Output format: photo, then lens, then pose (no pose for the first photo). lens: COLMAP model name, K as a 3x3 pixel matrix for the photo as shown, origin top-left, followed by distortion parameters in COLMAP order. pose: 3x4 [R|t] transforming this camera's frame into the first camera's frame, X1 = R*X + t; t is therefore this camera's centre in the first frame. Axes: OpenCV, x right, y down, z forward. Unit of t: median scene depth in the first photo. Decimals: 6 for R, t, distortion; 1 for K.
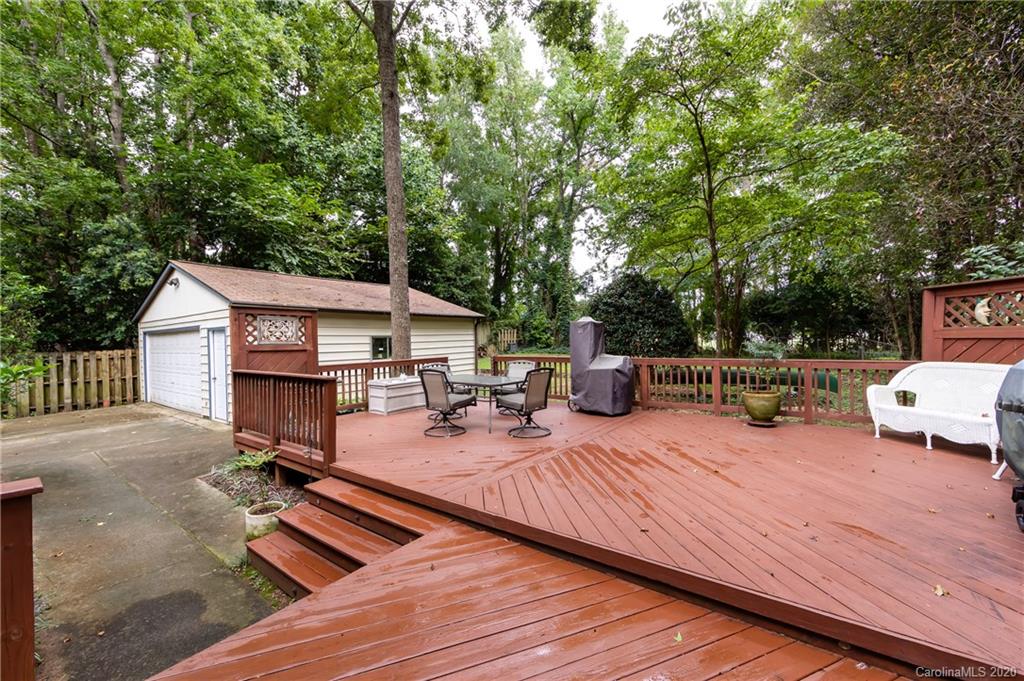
lens RADIAL K [[401.5, 0, 511.3], [0, 401.5, 340.7], [0, 0, 1]] dist [0.001574, 0.000089]
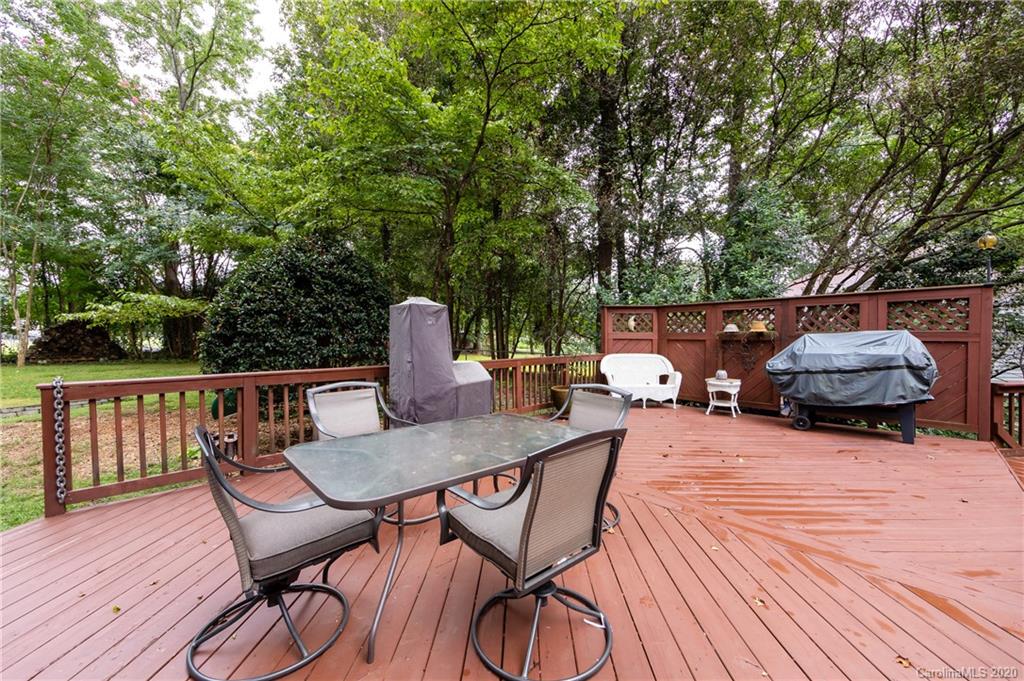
lens RADIAL K [[401.5, 0, 514.9], [0, 401.5, 341.5], [0, 0, 1]] dist [0.001574, 0.000089]
pose [[0.159434, -0.004104, 0.987200, -0.645960], [0.003709, 0.999987, 0.003558, -0.003086], [-0.987202, 0.003094, 0.159448, 1.310130]]
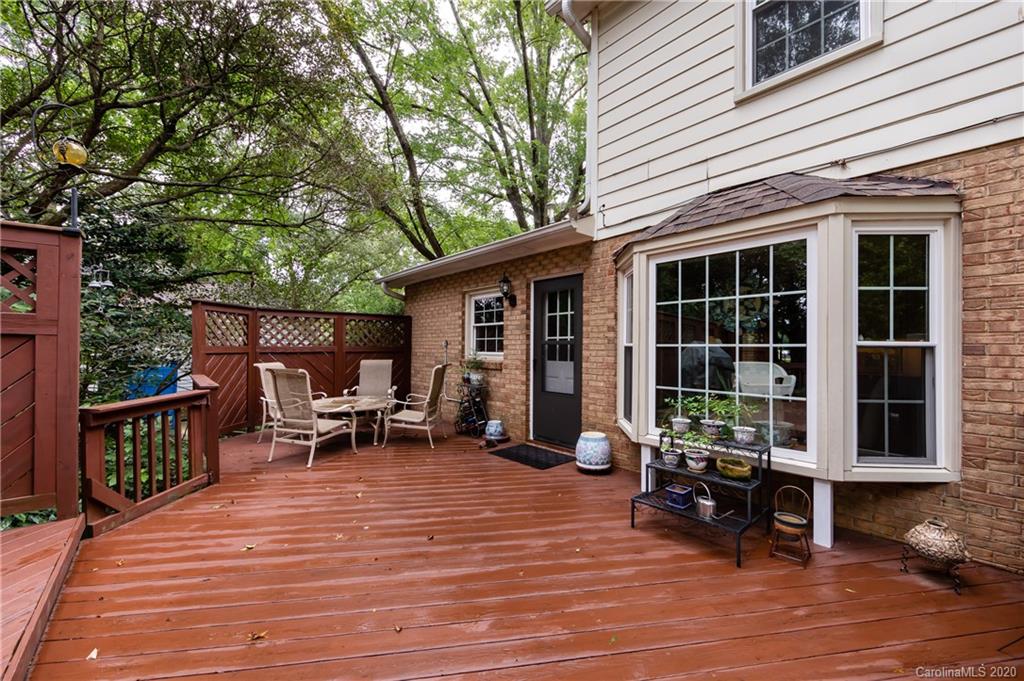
lens RADIAL K [[401.5, 0, 514.1], [0, 401.5, 342.8], [0, 0, 1]] dist [0.001574, 0.000089]
pose [[-0.980575, 0.012900, 0.195722, -0.127559], [0.011981, 0.999911, -0.005877, 0.028986], [-0.195780, -0.003417, -0.980642, 0.678328]]
